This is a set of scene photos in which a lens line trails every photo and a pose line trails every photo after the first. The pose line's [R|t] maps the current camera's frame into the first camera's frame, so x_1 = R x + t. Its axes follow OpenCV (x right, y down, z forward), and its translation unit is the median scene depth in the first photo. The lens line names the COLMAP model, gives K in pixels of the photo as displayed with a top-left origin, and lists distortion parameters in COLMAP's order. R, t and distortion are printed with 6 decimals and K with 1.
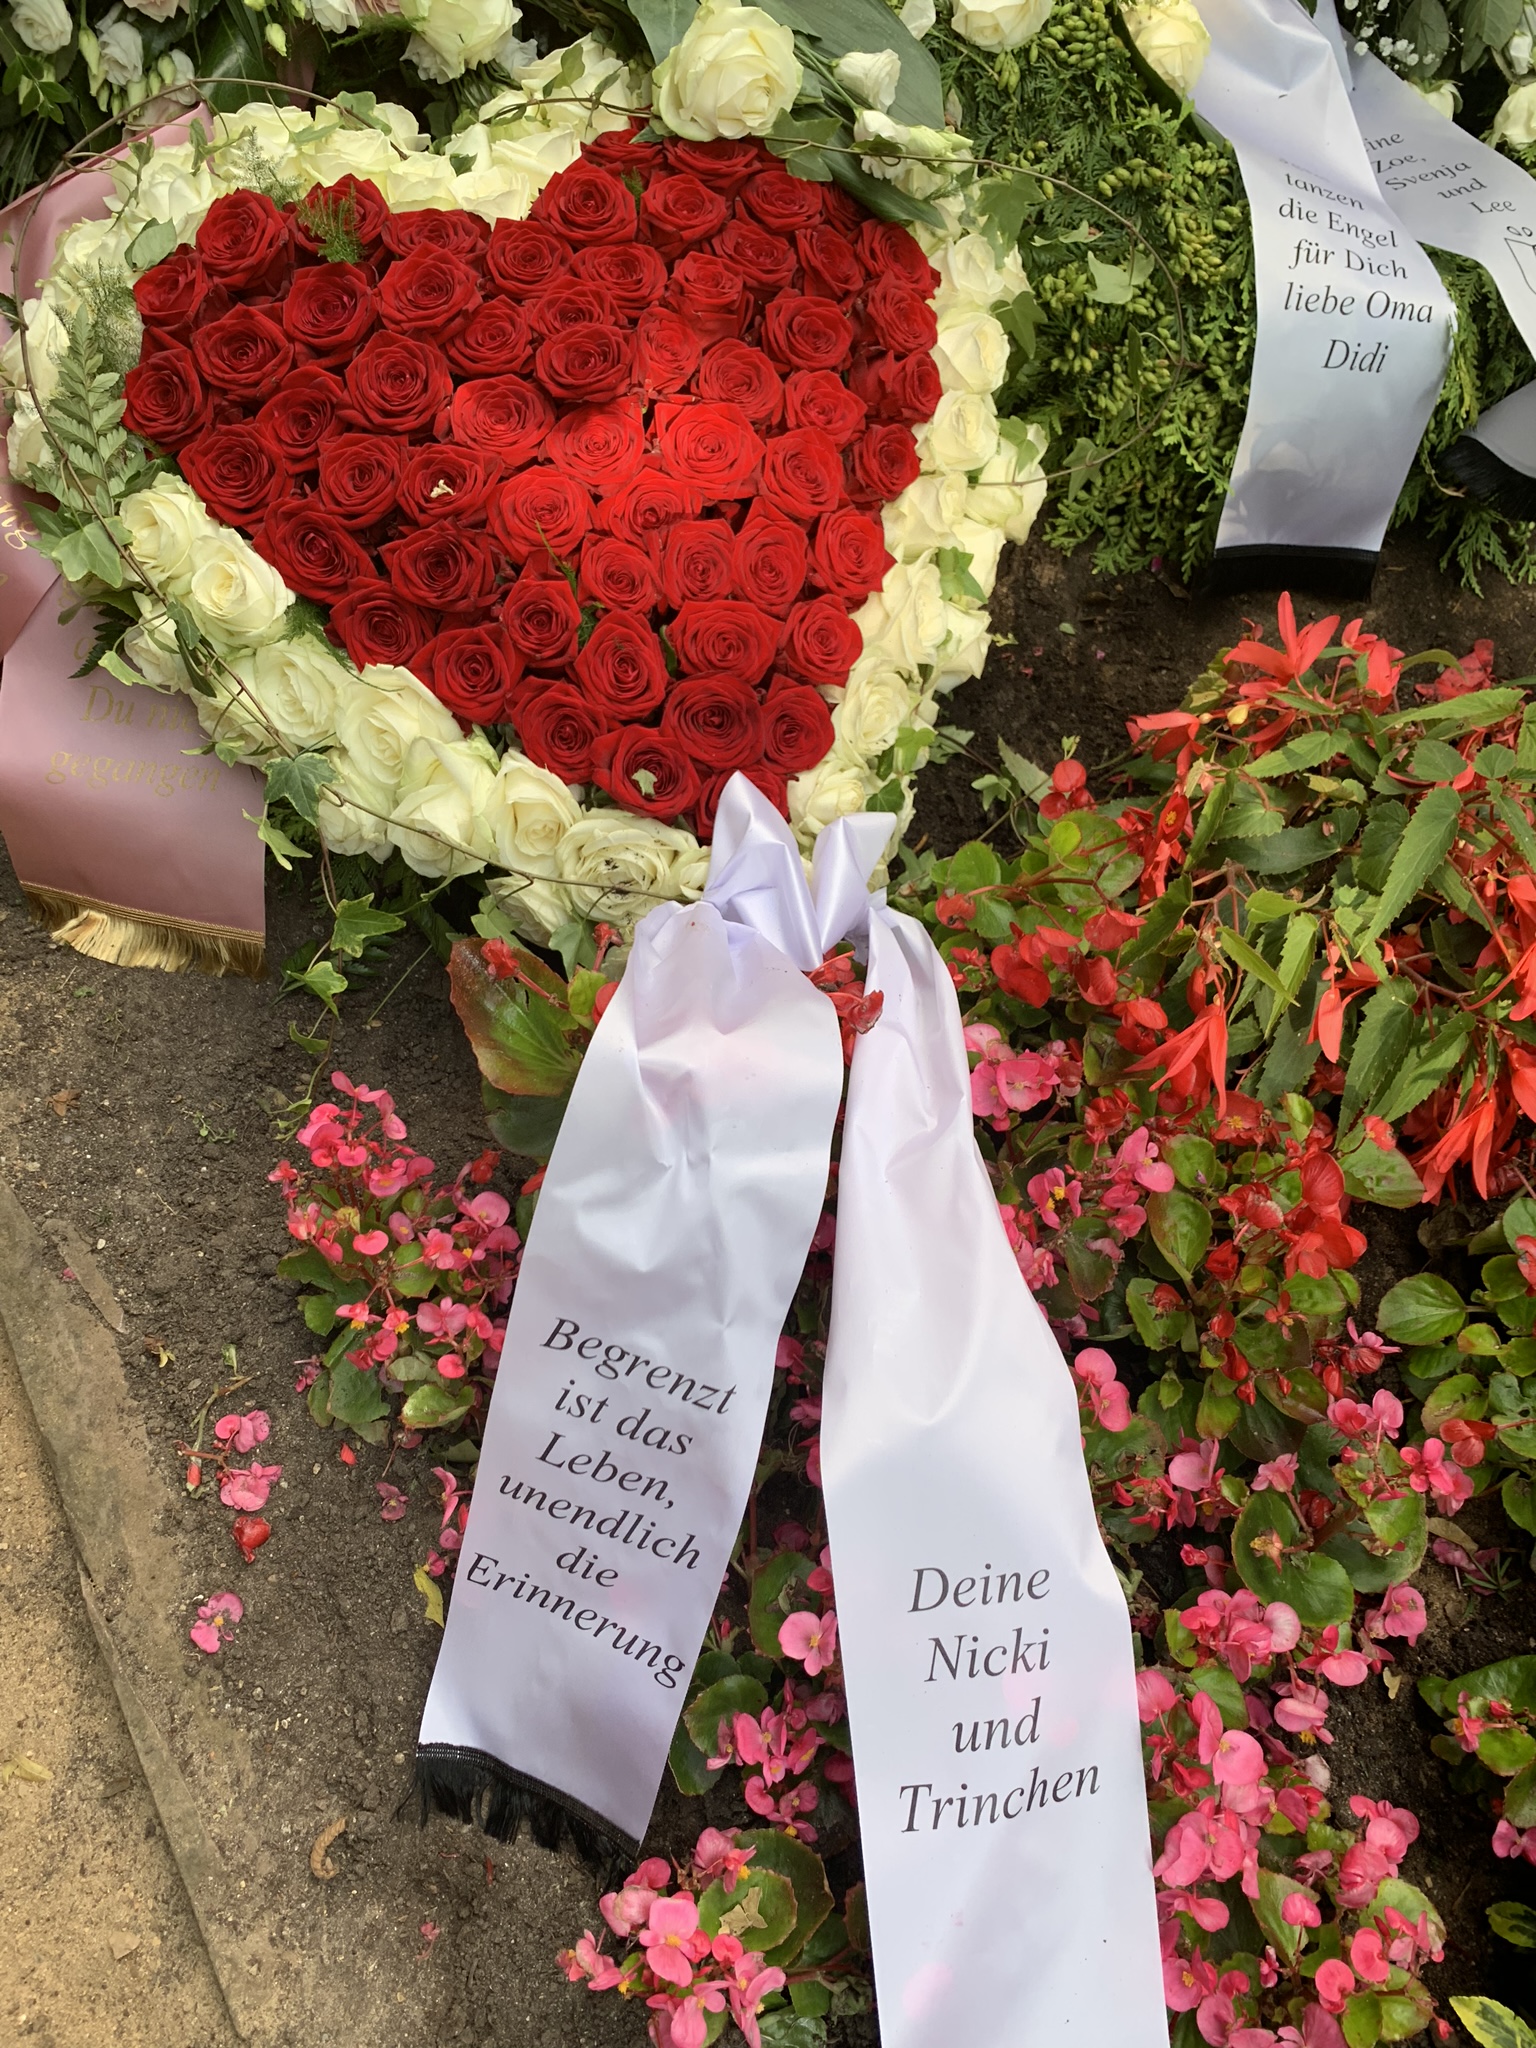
lens RADIAL K [[1795.0, 0, 768.0], [0, 1795.0, 1024.0], [0, 0, 1]] dist [-0.029619, -0.000128]
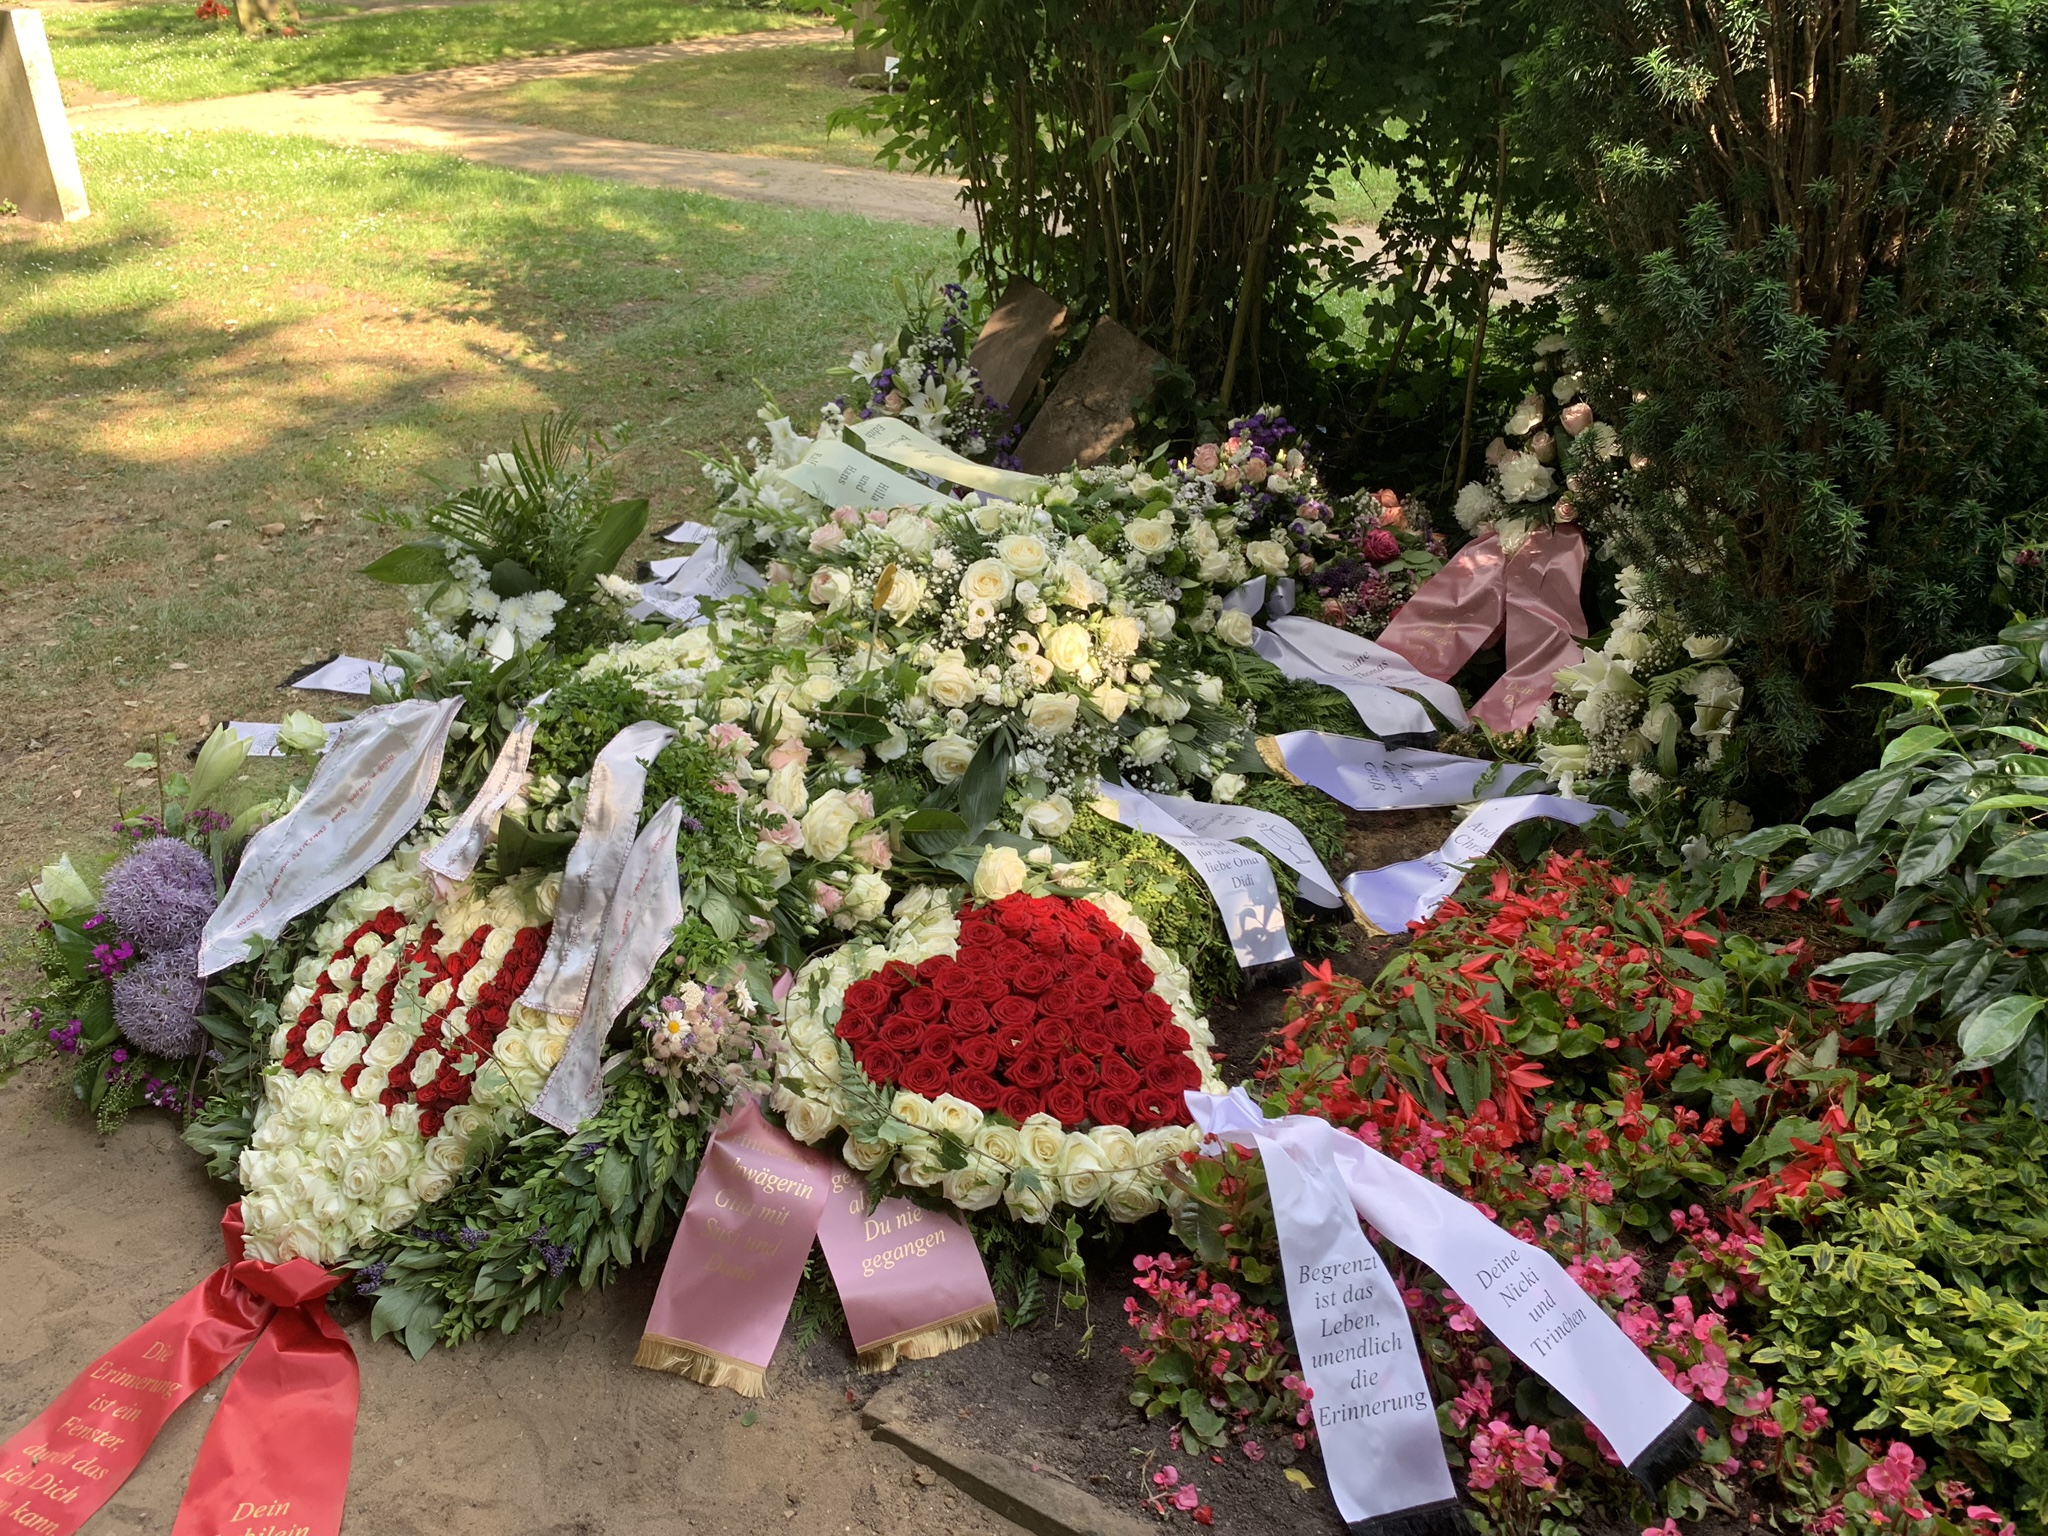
lens RADIAL K [[1795.0, 0, 1024.0], [0, 1795.0, 768.0], [0, 0, 1]] dist [-0.029619, -0.000128]
pose [[0.817479, -0.316881, 0.480951, -1.086935], [0.537729, 0.719064, -0.440221, 0.436163], [-0.206337, 0.618493, 0.758216, -0.898284]]
